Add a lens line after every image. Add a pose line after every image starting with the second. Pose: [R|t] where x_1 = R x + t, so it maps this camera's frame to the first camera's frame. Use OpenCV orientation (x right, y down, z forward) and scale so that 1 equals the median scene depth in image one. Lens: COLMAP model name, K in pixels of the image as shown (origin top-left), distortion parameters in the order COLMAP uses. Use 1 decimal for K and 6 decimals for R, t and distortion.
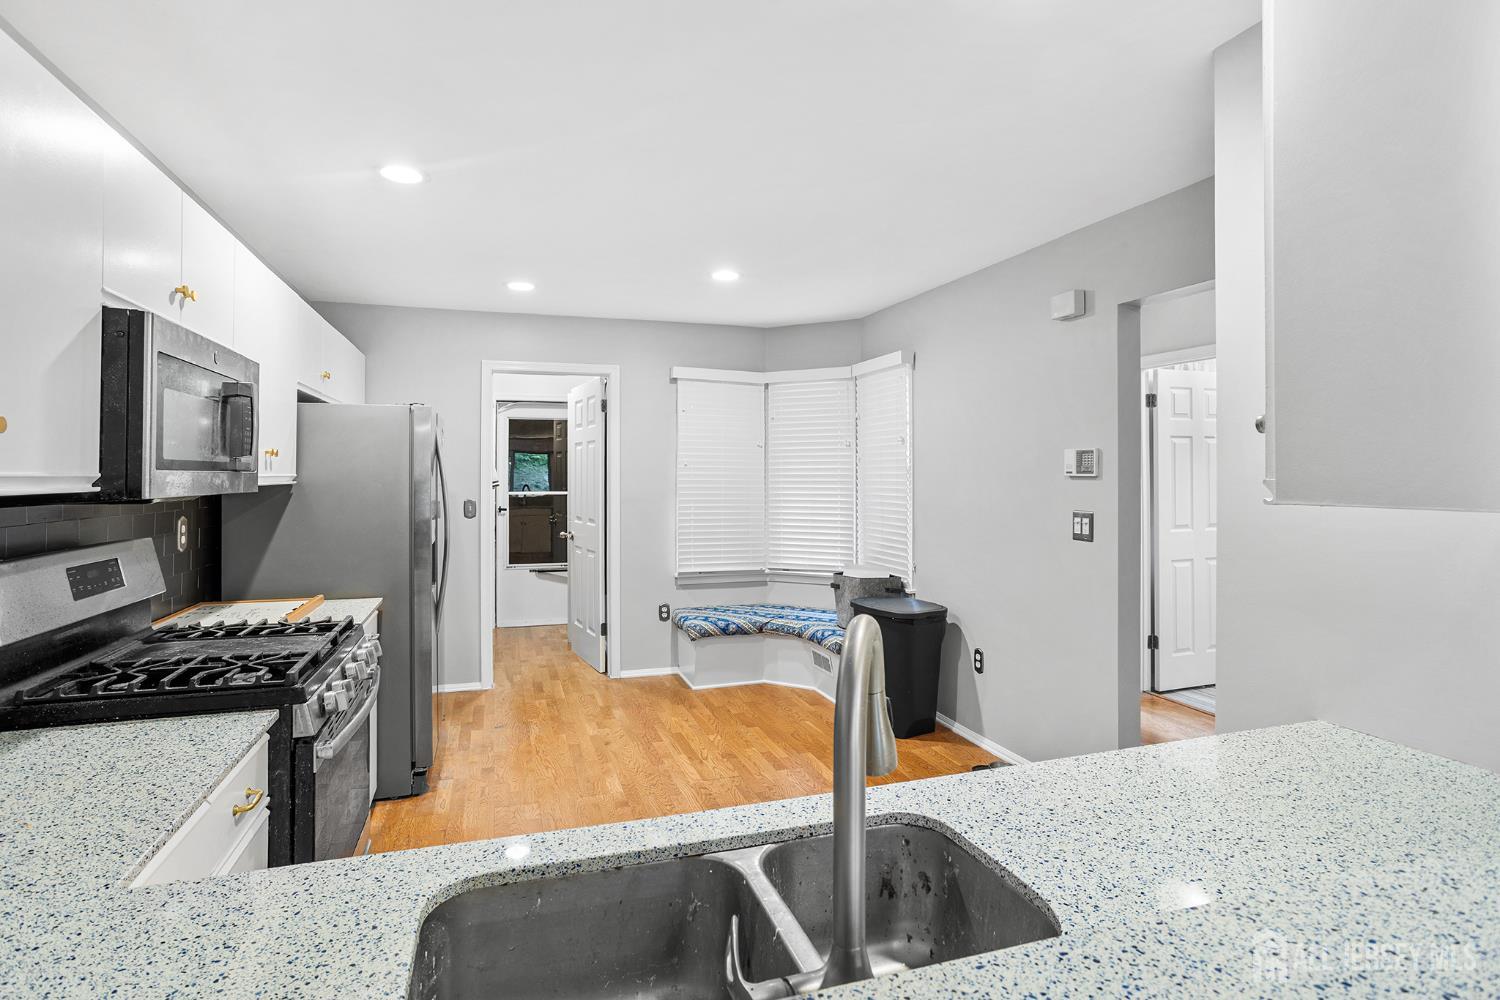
lens RADIAL K [[737.0, 0, 740.7], [0, 737.0, 472.6], [0, 0, 1]] dist [-0.042754, 0.025850]
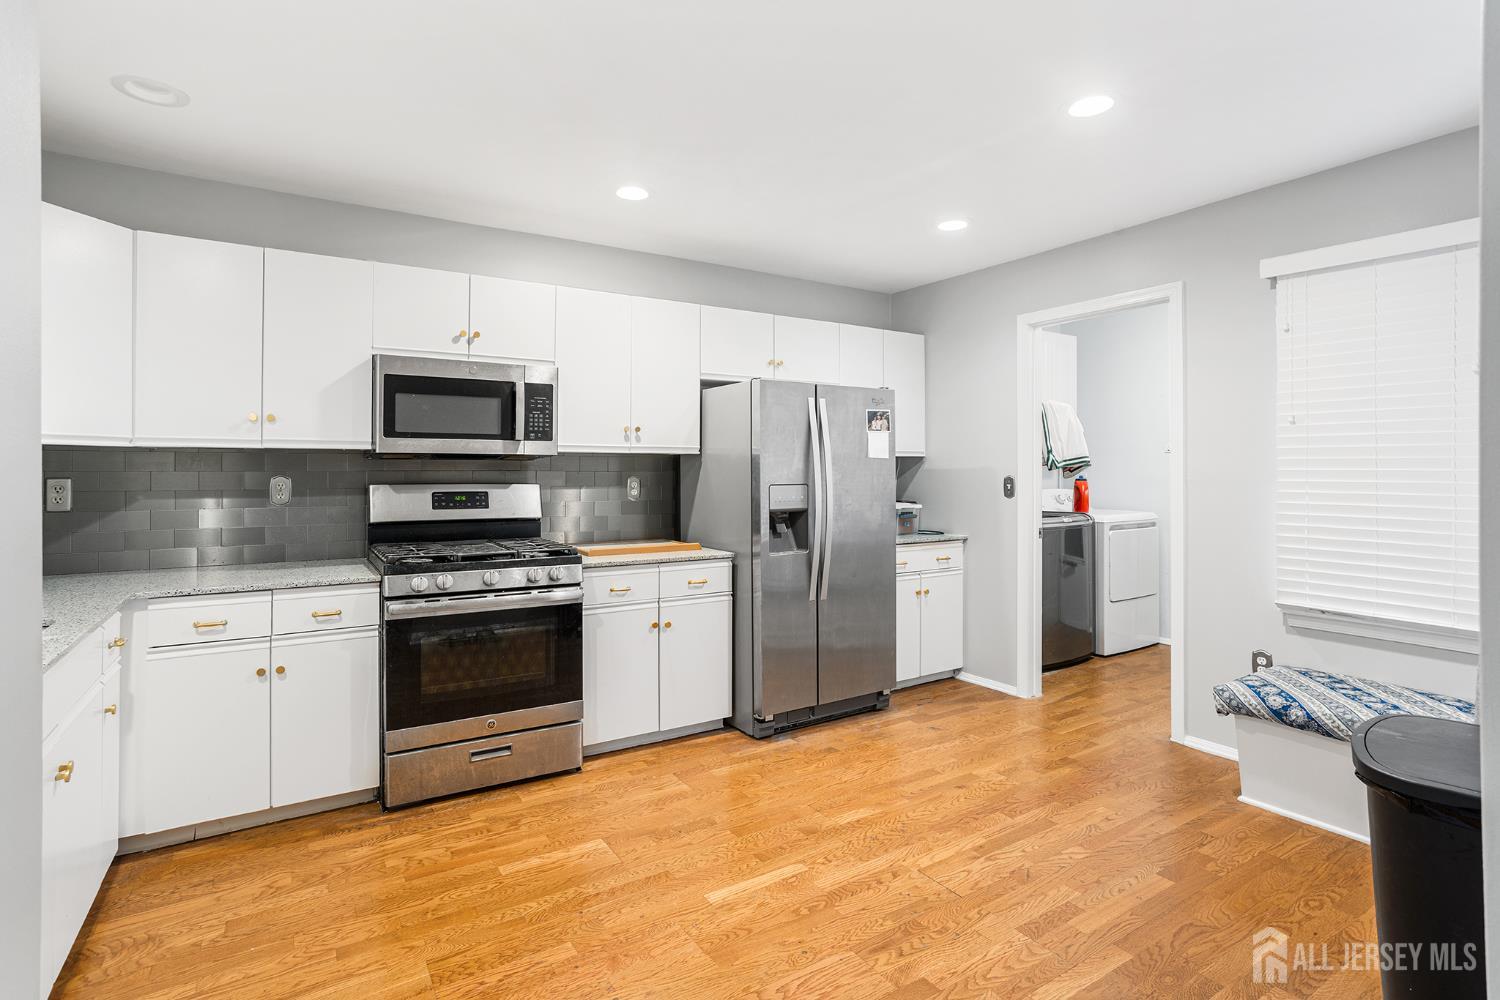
lens RADIAL K [[737.0, 0, 740.7], [0, 737.0, 472.6], [0, 0, 1]] dist [-0.042754, 0.025850]
pose [[0.239634, -0.003334, -0.970858, 0.491524], [0.005741, 0.999981, -0.002017, 0.037906], [0.970846, -0.005091, 0.239649, 0.572255]]
